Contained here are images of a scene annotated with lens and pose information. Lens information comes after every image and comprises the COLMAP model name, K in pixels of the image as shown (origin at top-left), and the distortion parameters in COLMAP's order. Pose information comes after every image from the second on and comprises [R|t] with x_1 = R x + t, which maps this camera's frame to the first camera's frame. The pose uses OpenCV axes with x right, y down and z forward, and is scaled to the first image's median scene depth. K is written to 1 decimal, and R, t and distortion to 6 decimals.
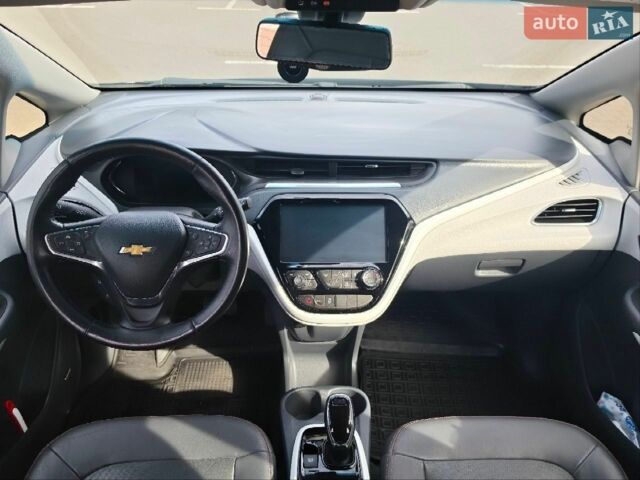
lens RADIAL K [[438.3, 0, 317.8], [0, 438.3, 238.8], [0, 0, 1]] dist [0.030824, -0.045660]
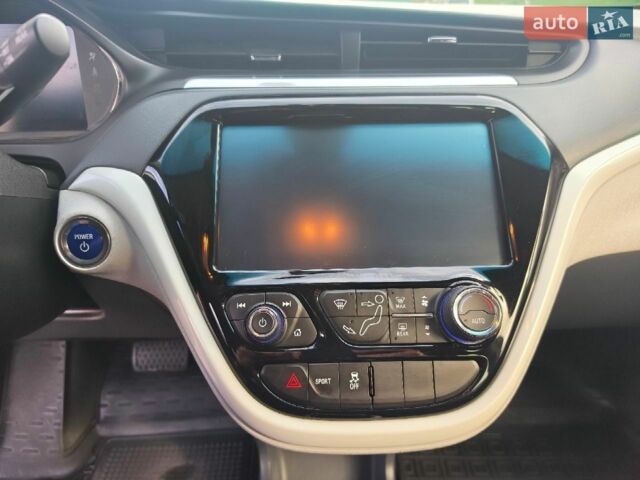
lens RADIAL K [[438.3, 0, 317.8], [0, 438.3, 238.8], [0, 0, 1]] dist [0.030824, -0.045660]
pose [[0.999760, -0.021125, -0.005782, 0.002532], [0.020763, 0.998167, -0.056846, 0.049092], [0.006972, 0.056713, 0.998366, 0.640002]]
